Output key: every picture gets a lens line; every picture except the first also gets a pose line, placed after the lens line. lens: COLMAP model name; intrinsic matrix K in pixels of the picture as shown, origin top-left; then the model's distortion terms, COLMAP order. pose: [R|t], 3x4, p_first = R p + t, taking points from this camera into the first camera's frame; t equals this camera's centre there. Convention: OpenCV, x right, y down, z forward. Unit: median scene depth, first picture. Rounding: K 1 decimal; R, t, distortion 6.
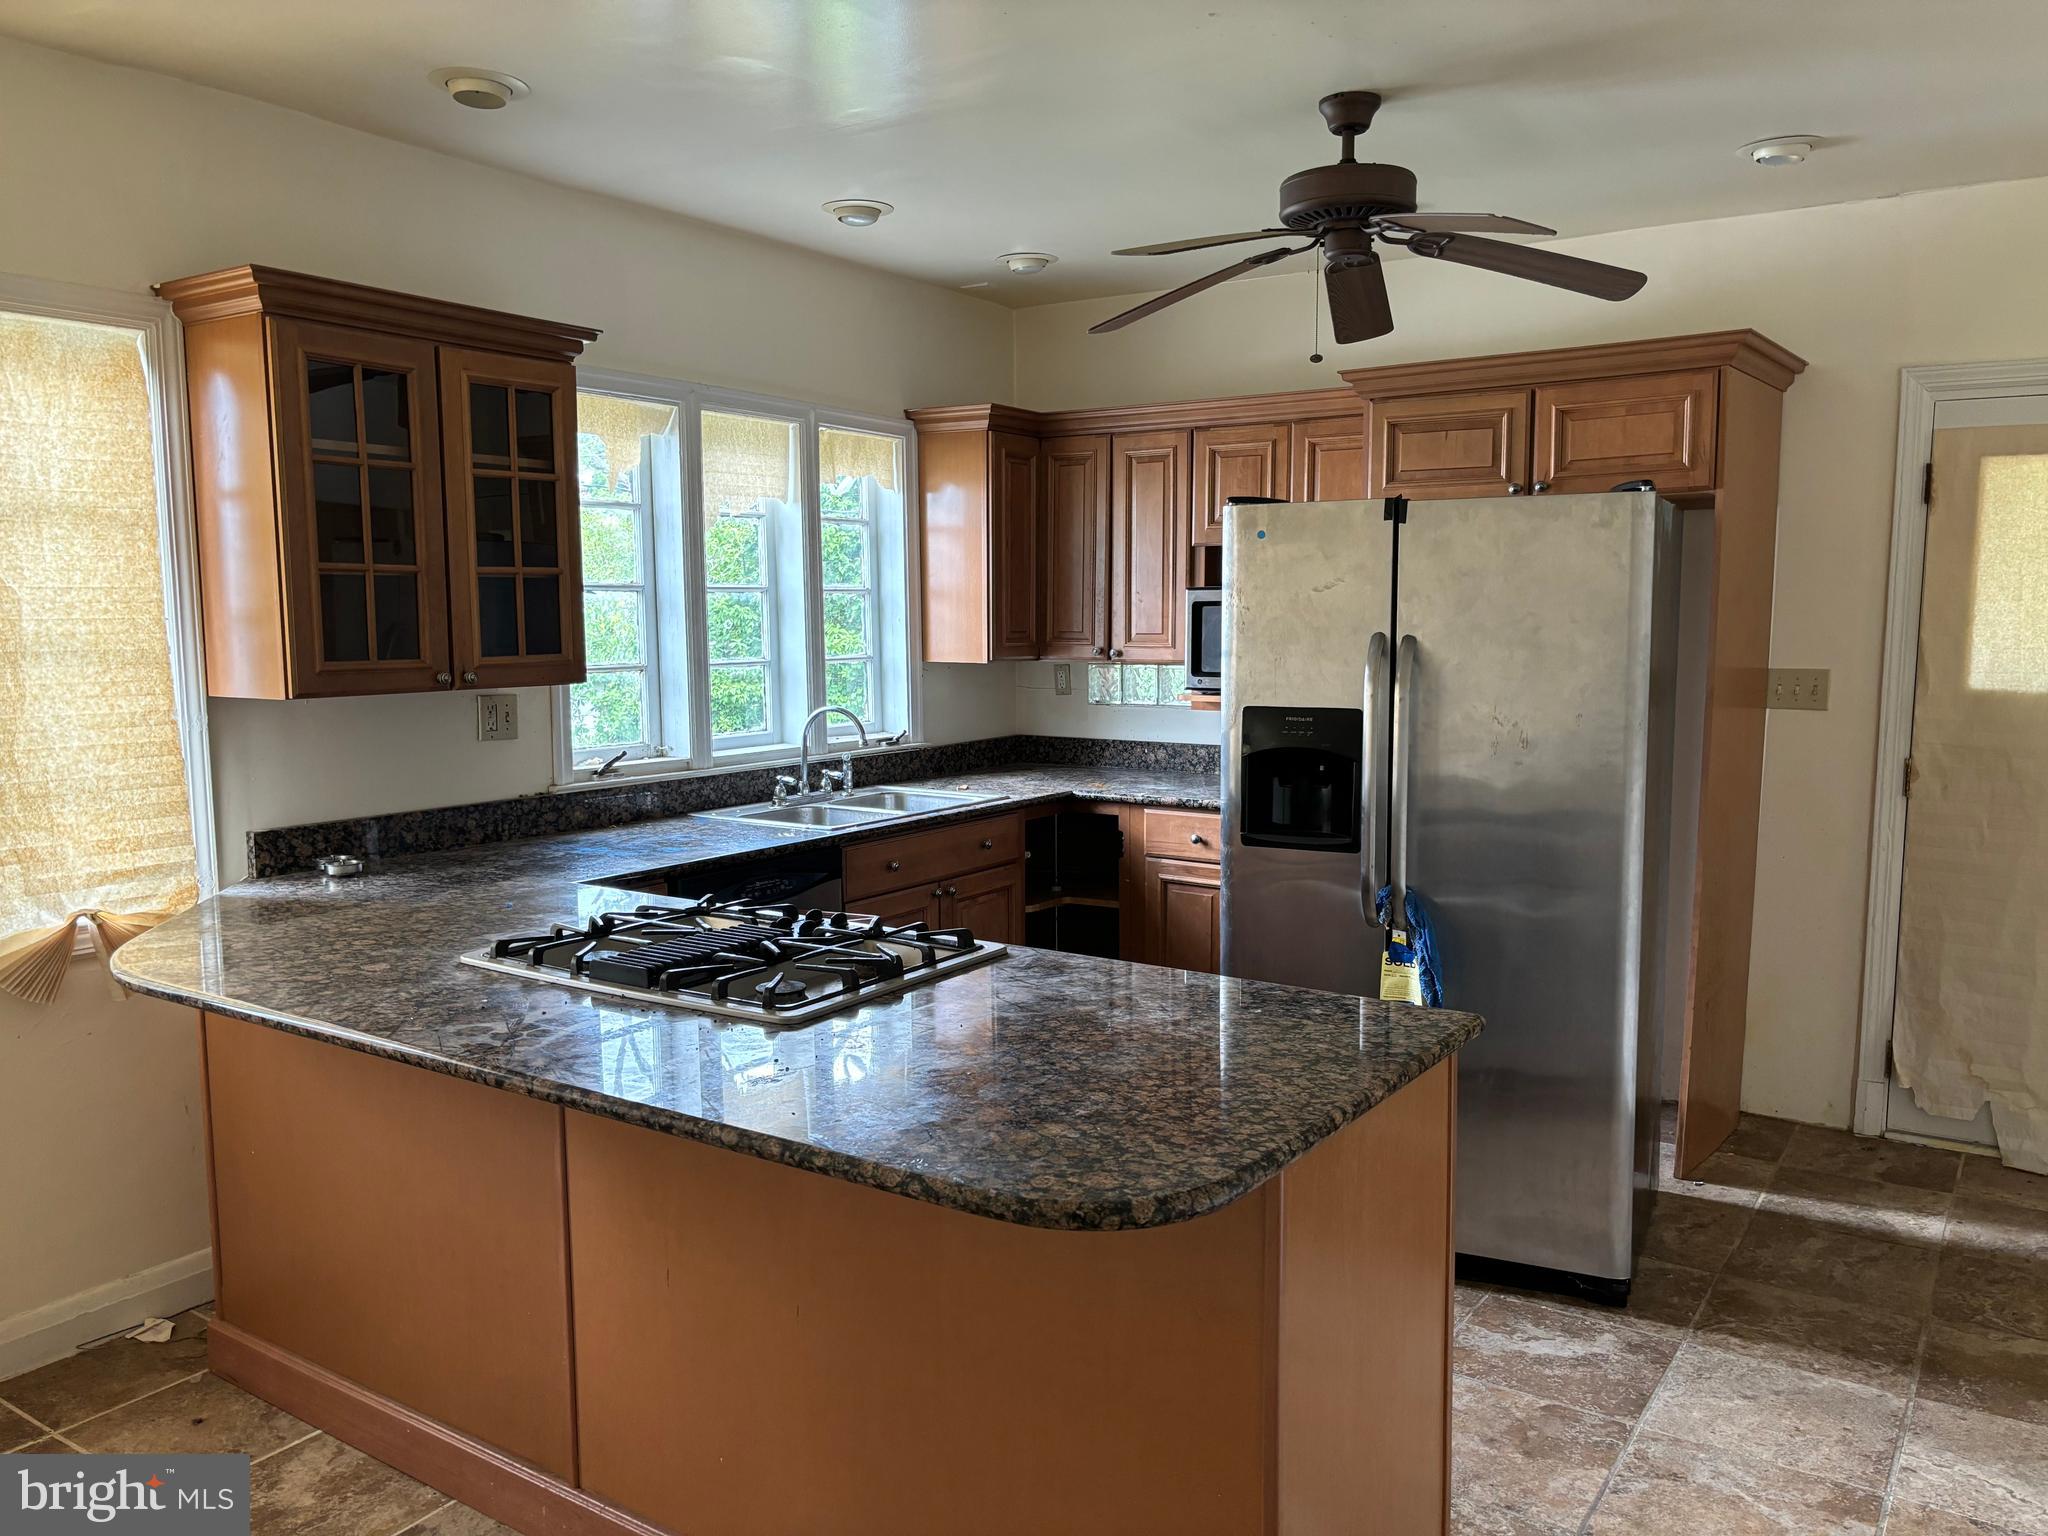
lens RADIAL K [[1572.1, 0, 1026.1], [0, 1572.1, 769.6], [0, 0, 1]] dist [0.053258, -0.033470]
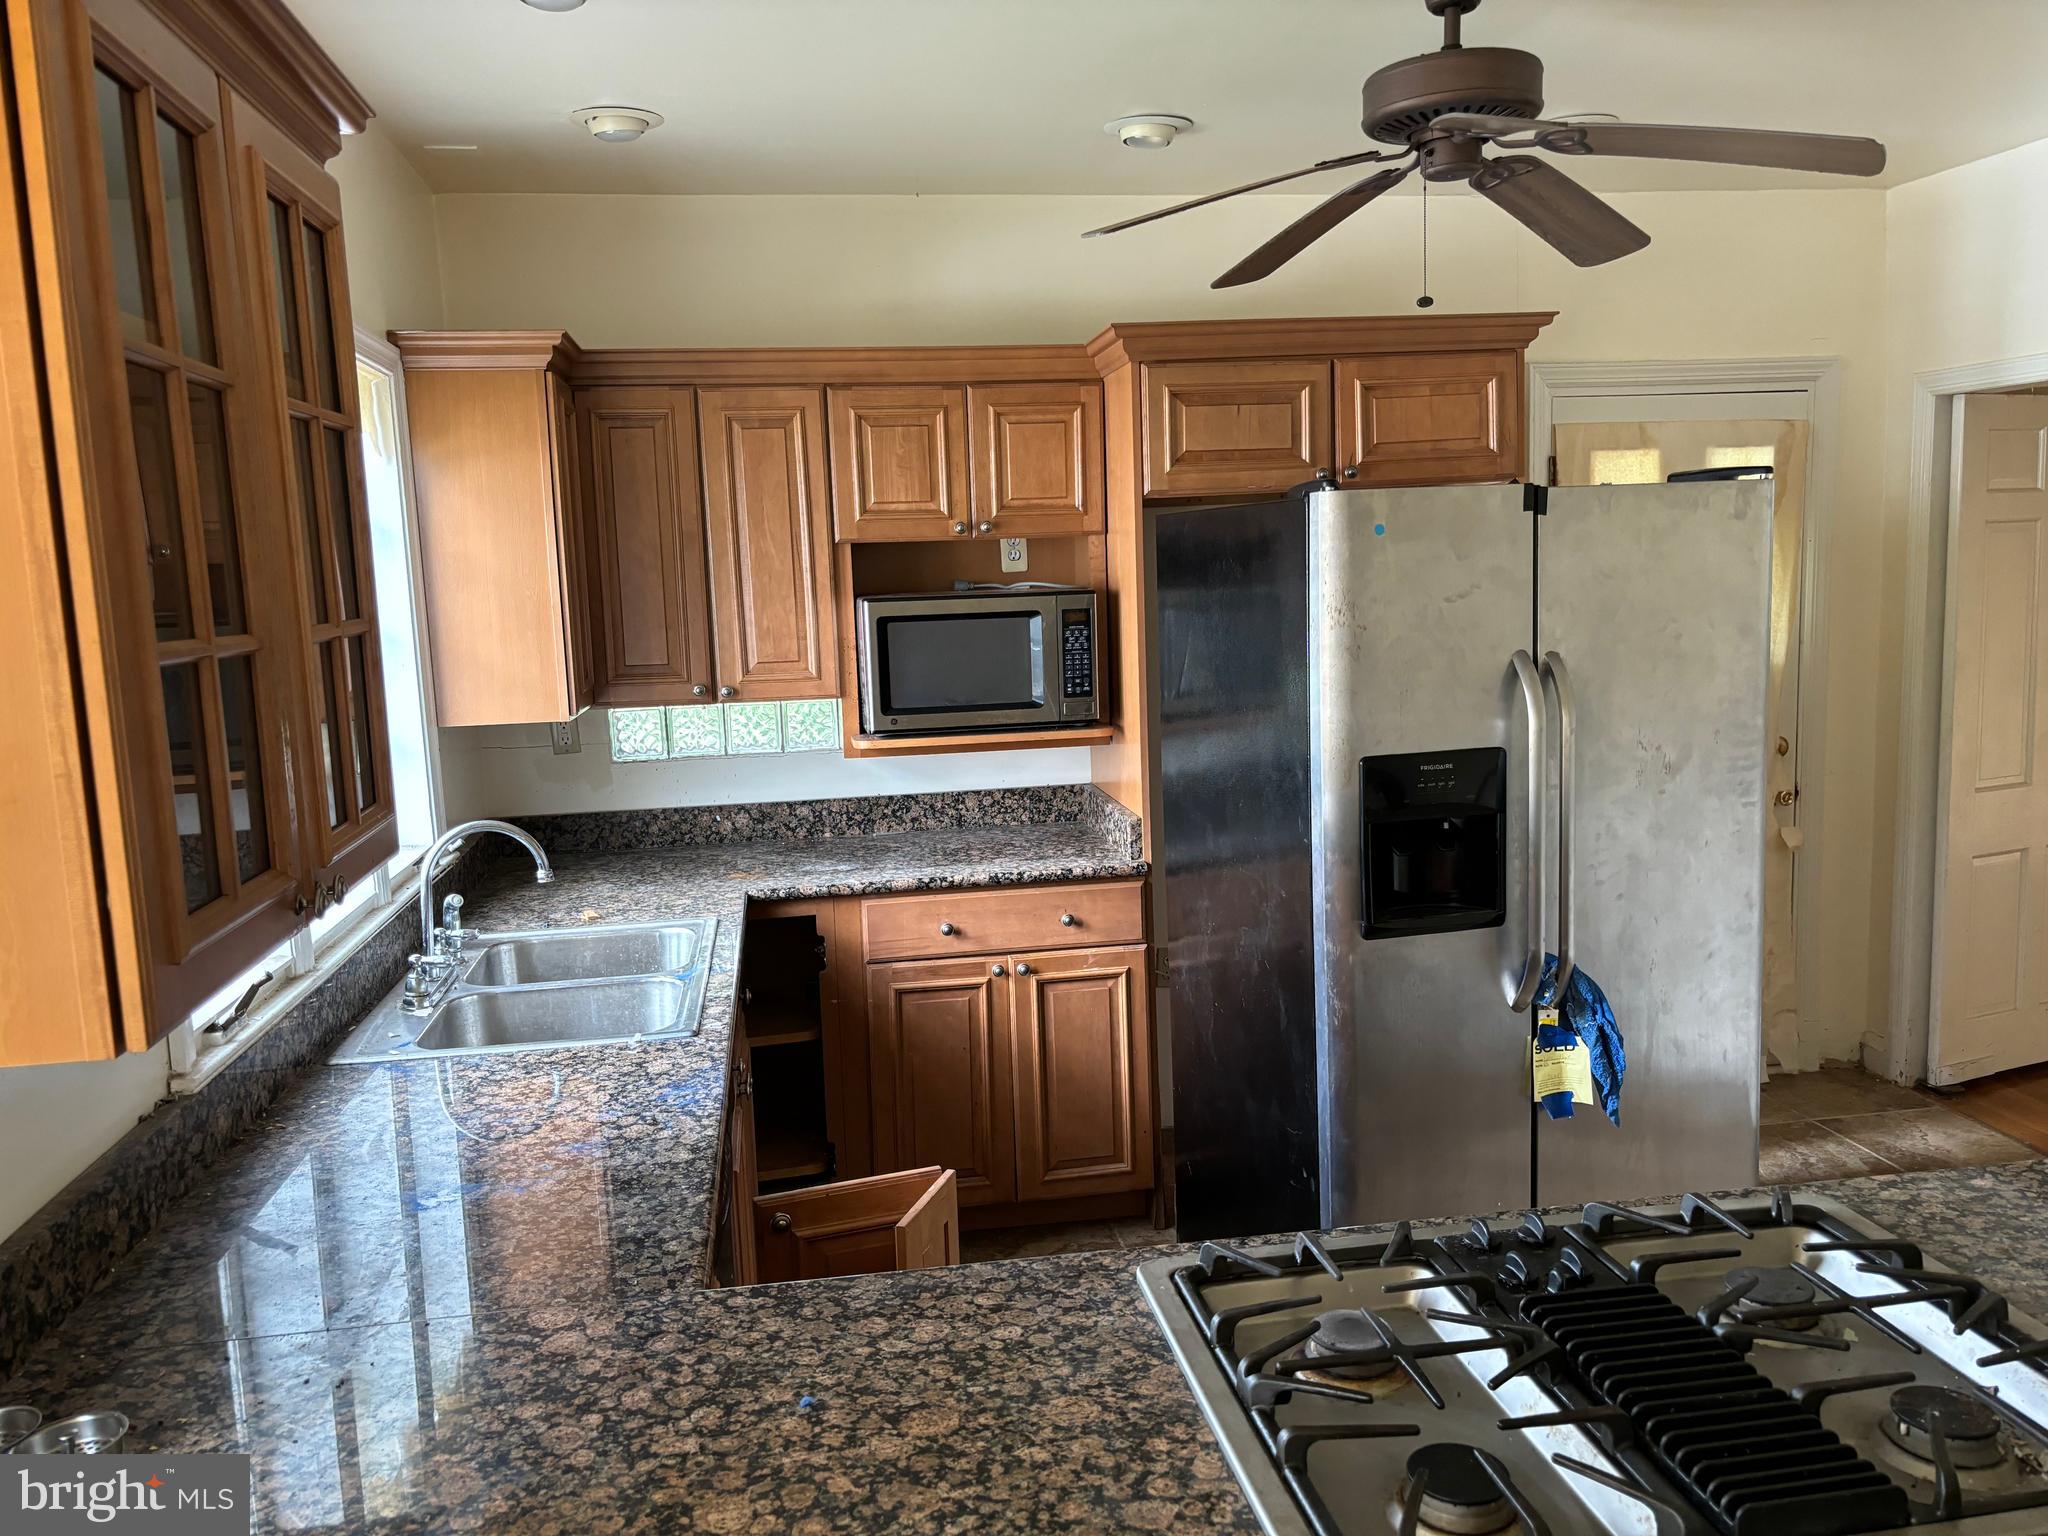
lens RADIAL K [[1572.1, 0, 1015.5], [0, 1572.1, 765.7], [0, 0, 1]] dist [0.053258, -0.033470]
pose [[0.734650, -0.110809, 0.669336, -0.356305], [0.104605, 0.993275, 0.049625, -0.066417], [-0.670334, 0.033559, 0.741301, 0.401288]]
